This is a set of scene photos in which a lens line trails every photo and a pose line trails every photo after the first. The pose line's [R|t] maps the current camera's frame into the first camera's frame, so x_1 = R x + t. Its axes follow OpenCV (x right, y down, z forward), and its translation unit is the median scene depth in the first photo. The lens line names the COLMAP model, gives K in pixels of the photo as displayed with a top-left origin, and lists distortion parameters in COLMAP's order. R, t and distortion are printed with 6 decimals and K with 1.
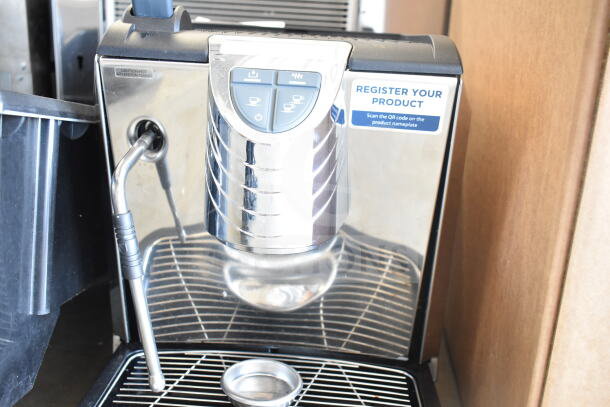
lens RADIAL K [[611.0, 0, 305.0], [0, 611.0, 203.5], [0, 0, 1]] dist [-0.006776, 0.008455]
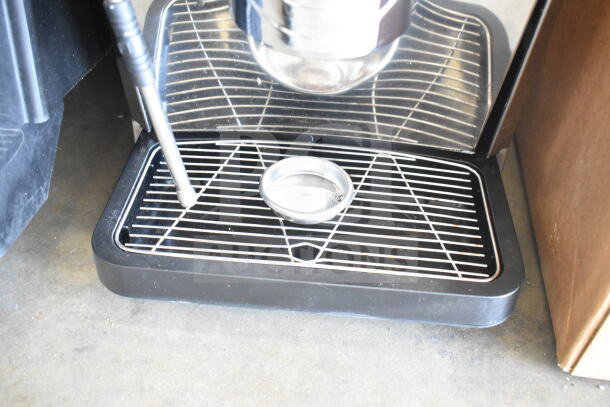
lens RADIAL K [[611.0, 0, 305.0], [0, 611.0, 203.5], [0, 0, 1]] dist [-0.006776, 0.008455]
pose [[0.999159, 0.010679, -0.039588, -0.036257], [0.008372, 0.892023, 0.451912, -0.076711], [0.040139, -0.451864, 0.891184, 0.203050]]
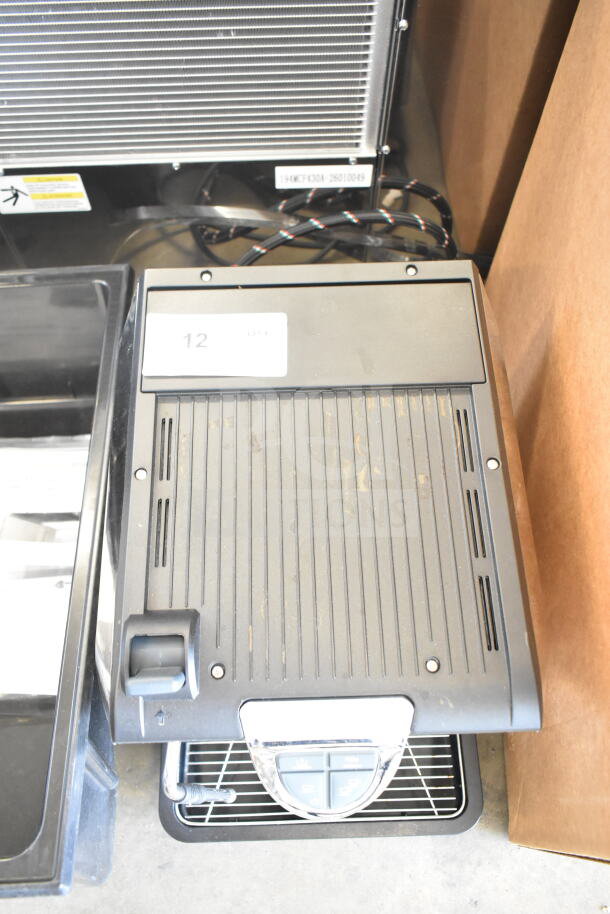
lens RADIAL K [[772.2, 0, 305.0], [0, 772.2, 457.0], [0, 0, 1]] dist [0.000149, -0.085785]
pose [[0.996060, -0.086531, -0.019427, -0.015970], [0.070293, 0.636763, 0.767849, -1.045103], [-0.054072, -0.766189, 0.640337, 0.489069]]
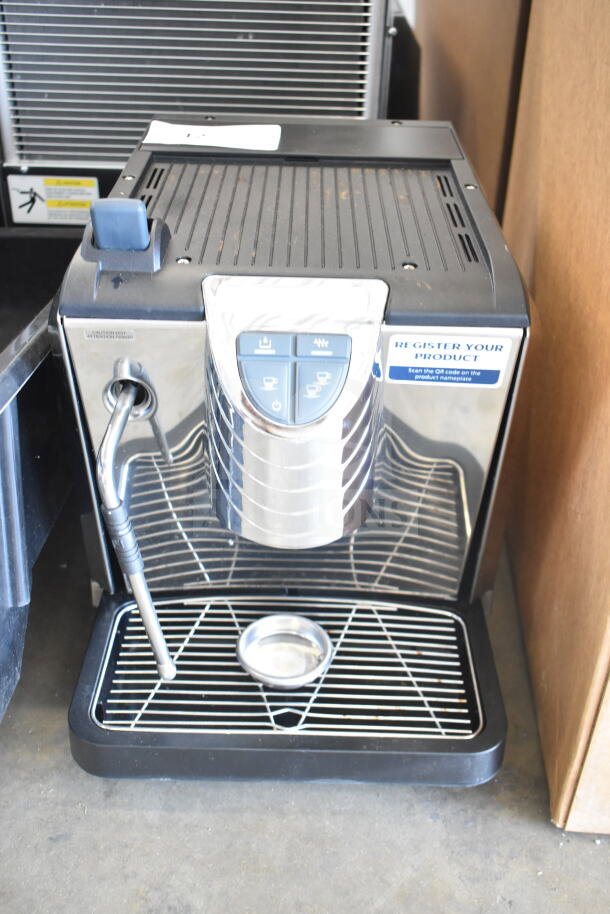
lens RADIAL K [[961.6, 0, 314.8], [0, 961.6, 464.8], [0, 0, 1]] dist [-0.015154, 0.024493]
pose [[0.998965, -0.043036, 0.014729, -0.035547], [0.036386, 0.950359, 0.309020, -0.343297], [-0.027297, -0.308164, 0.950942, -0.179823]]
